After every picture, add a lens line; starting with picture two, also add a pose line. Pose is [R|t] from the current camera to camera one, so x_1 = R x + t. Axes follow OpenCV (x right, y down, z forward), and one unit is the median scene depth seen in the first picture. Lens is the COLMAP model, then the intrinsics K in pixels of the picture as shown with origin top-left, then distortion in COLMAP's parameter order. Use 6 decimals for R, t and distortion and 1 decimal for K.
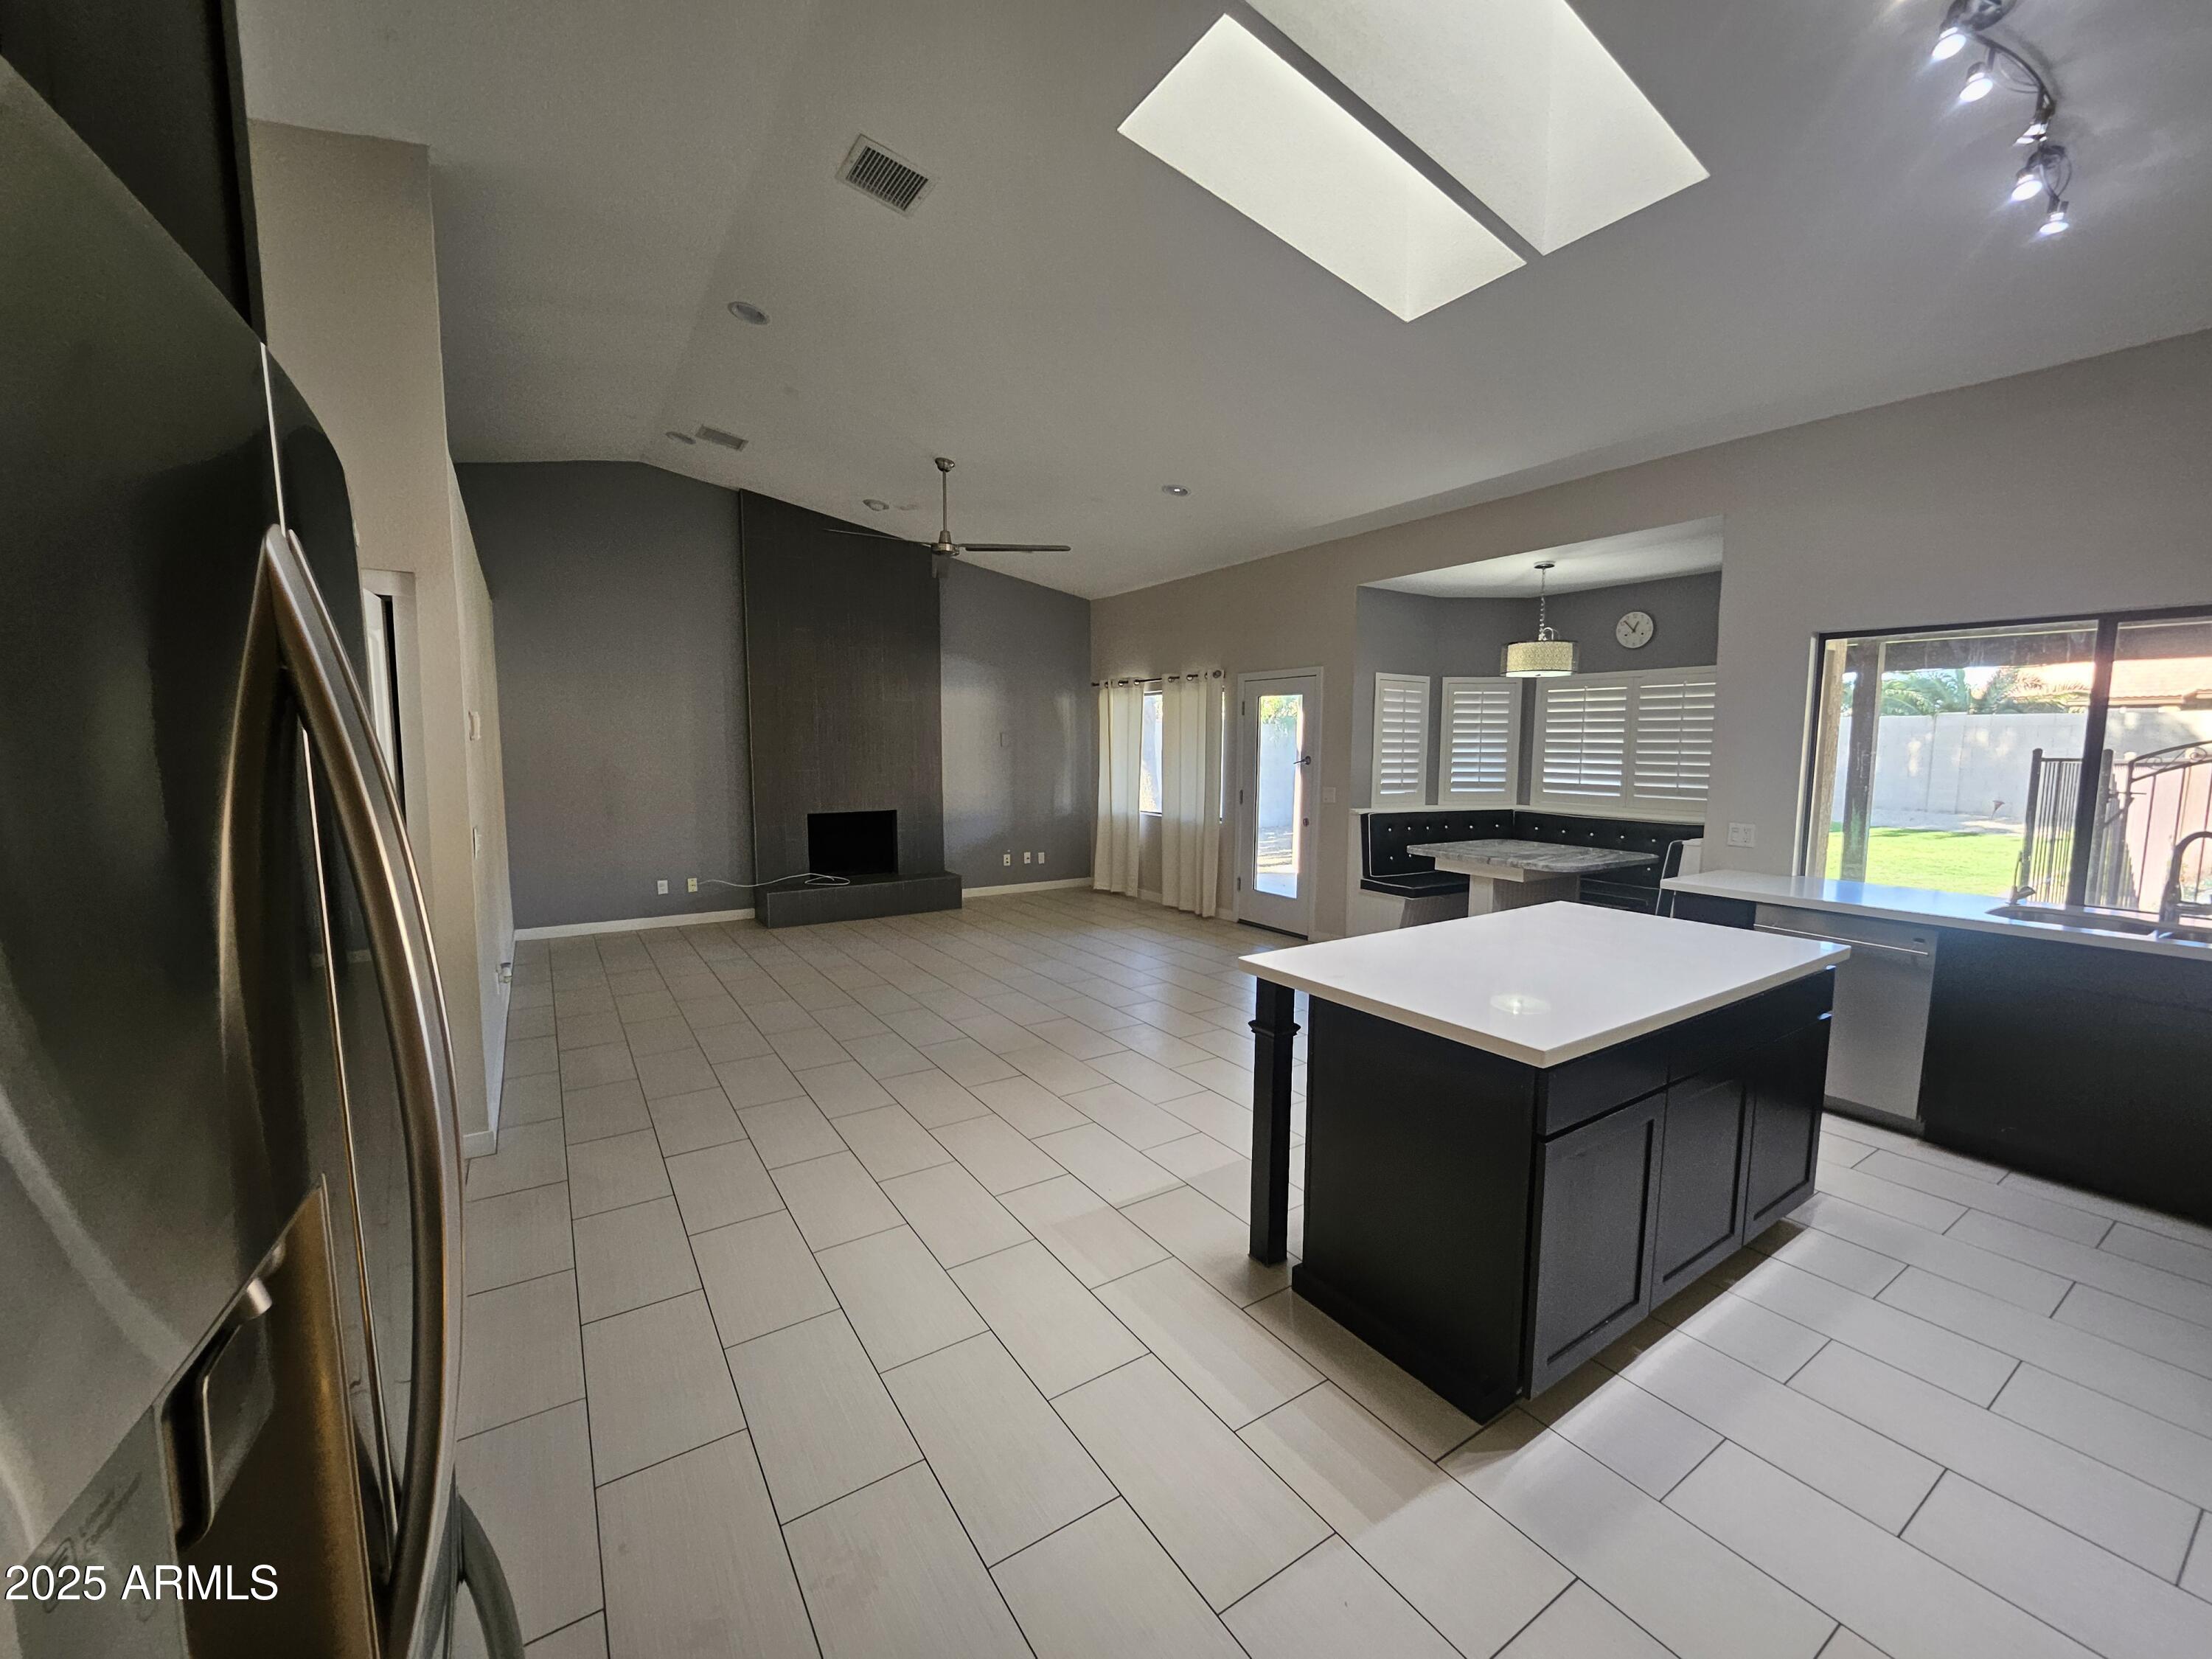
lens RADIAL K [[883.5, 0, 1099.6], [0, 883.5, 831.1], [0, 0, 1]] dist [-0.008043, 0.000776]
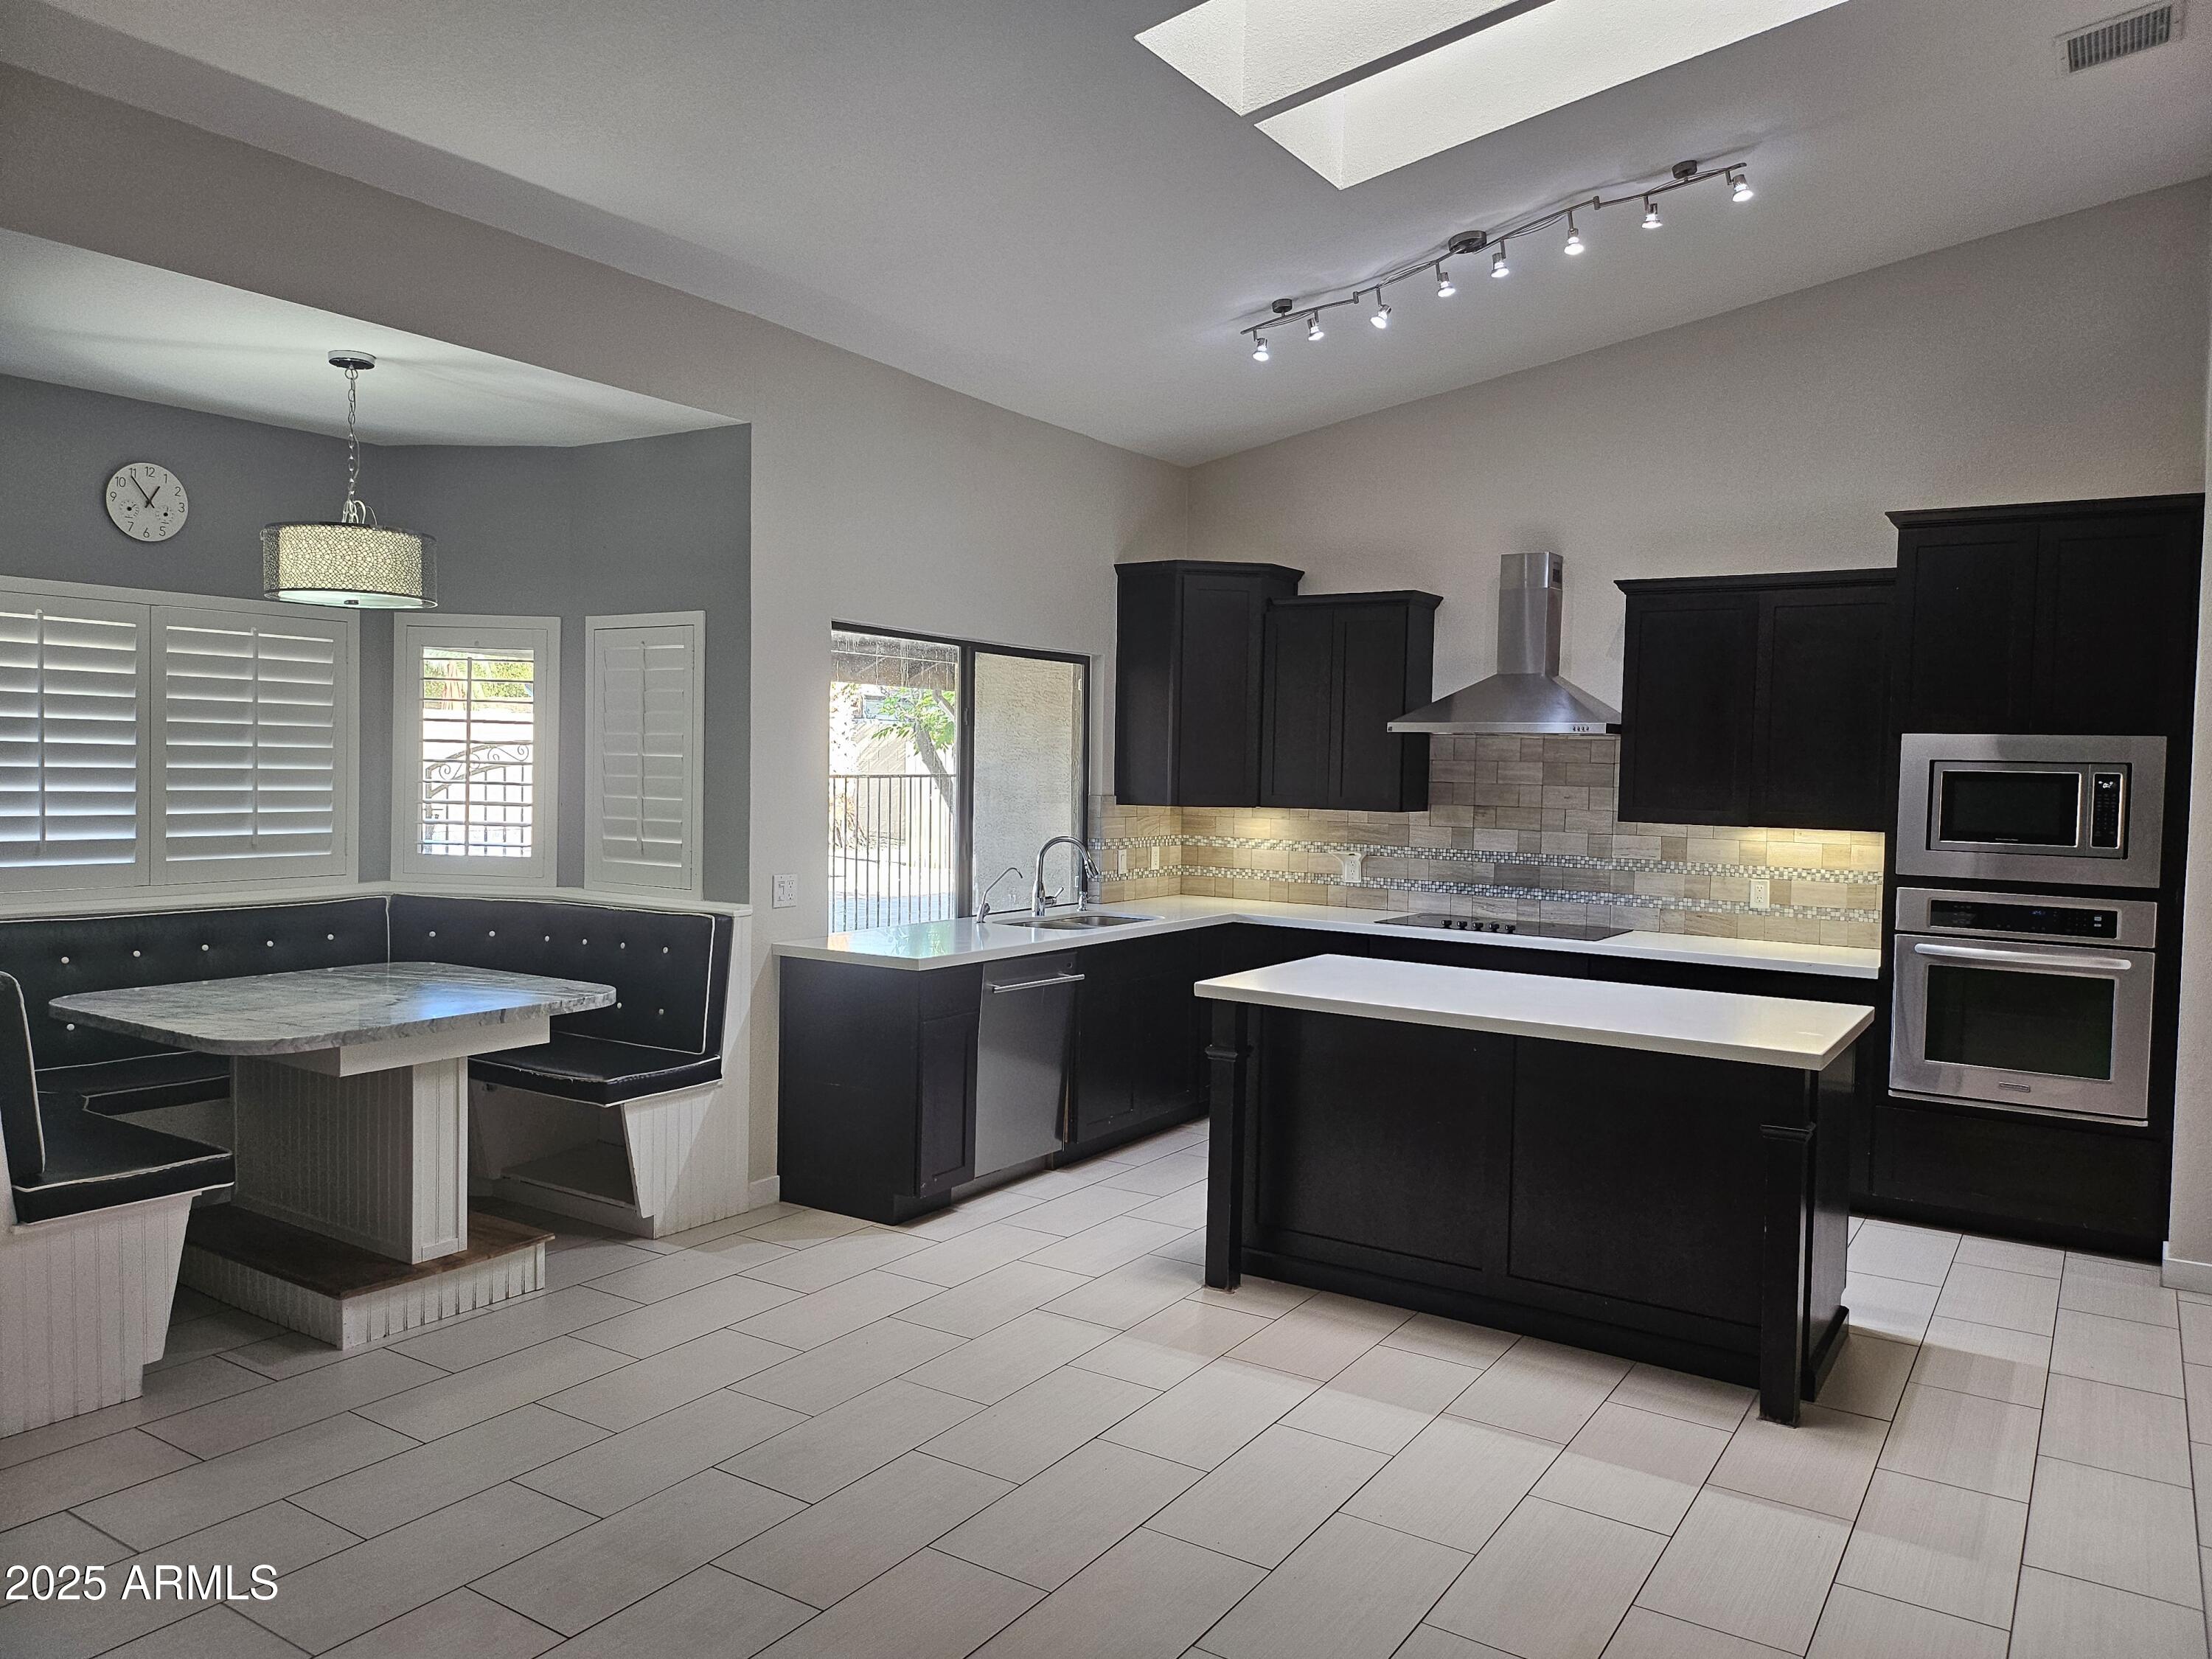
lens RADIAL K [[1548.0, 0, 1112.1], [0, 1548.0, 824.6], [0, 0, 1]] dist [0.060194, -0.073604]
pose [[-0.417070, -0.050349, 0.907479, -0.294233], [0.067373, 0.994005, 0.086114, -0.079486], [-0.906374, 0.097055, -0.411177, 0.734987]]
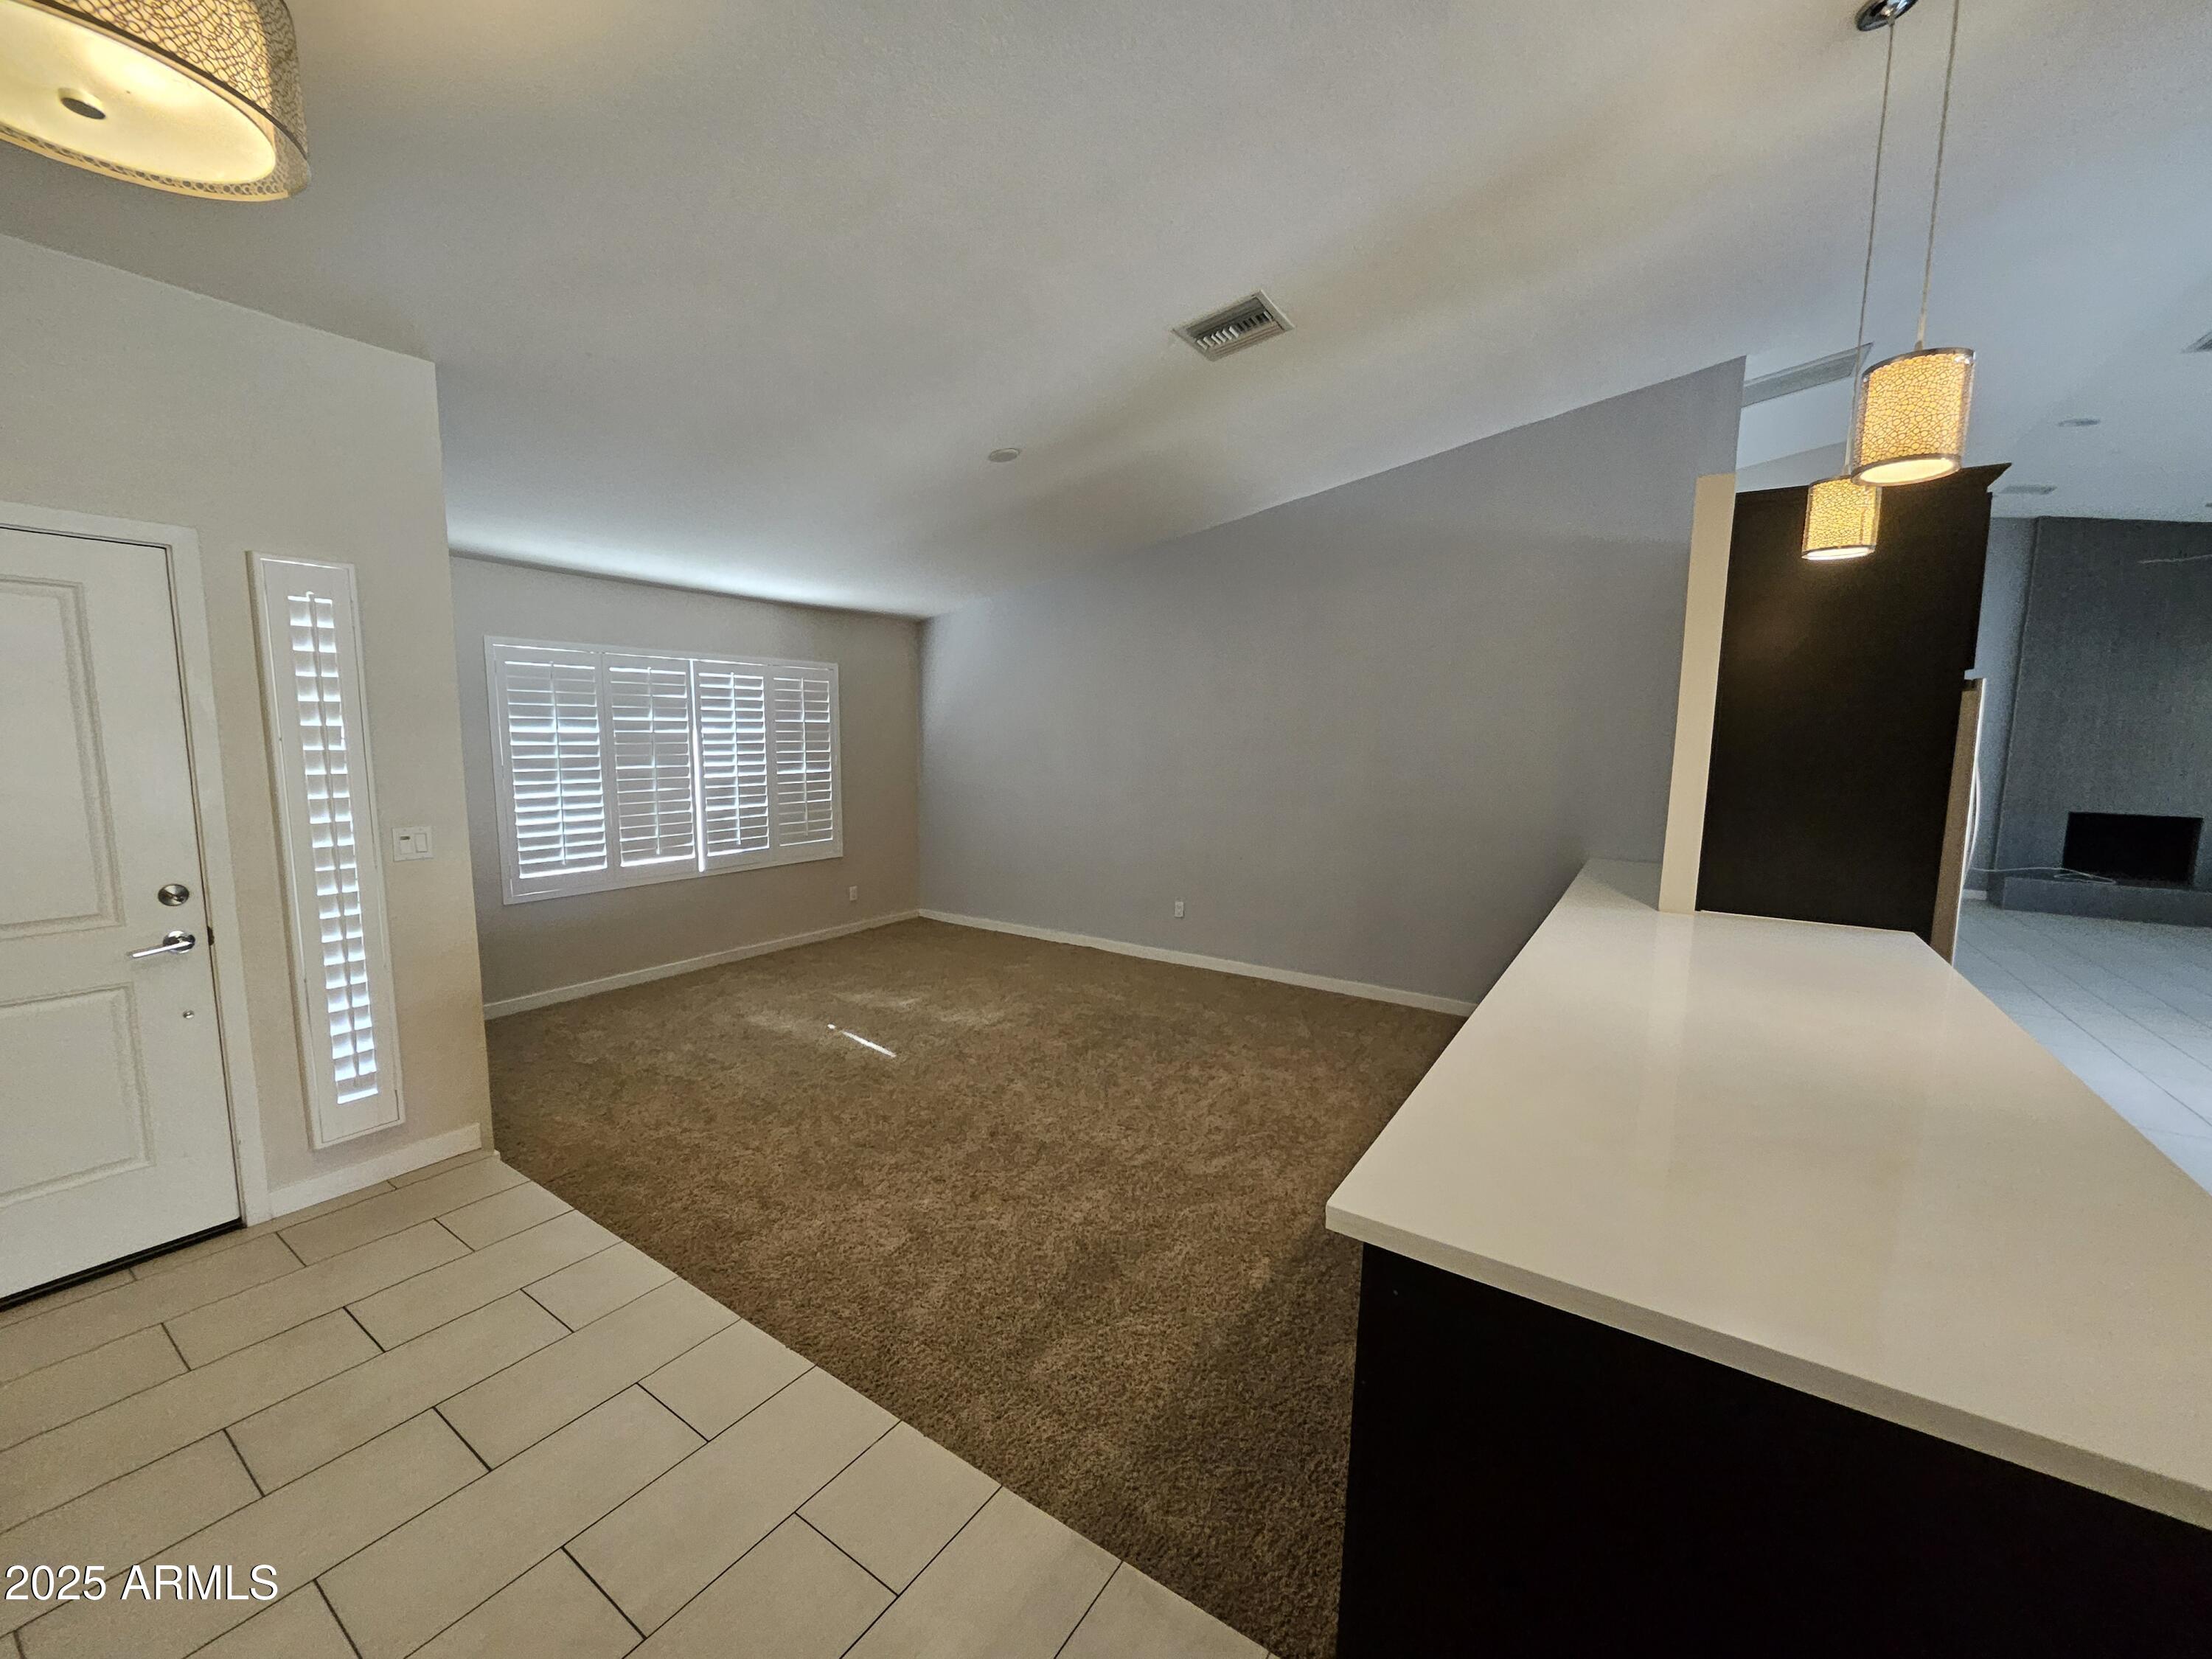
lens RADIAL K [[883.5, 0, 1085.4], [0, 883.5, 834.4], [0, 0, 1]] dist [-0.008043, 0.000776]
pose [[0.391316, 0.117266, -0.912755, 0.167075], [-0.103296, 0.991177, 0.083056, 0.041621], [0.914441, 0.061782, 0.399976, -0.494546]]
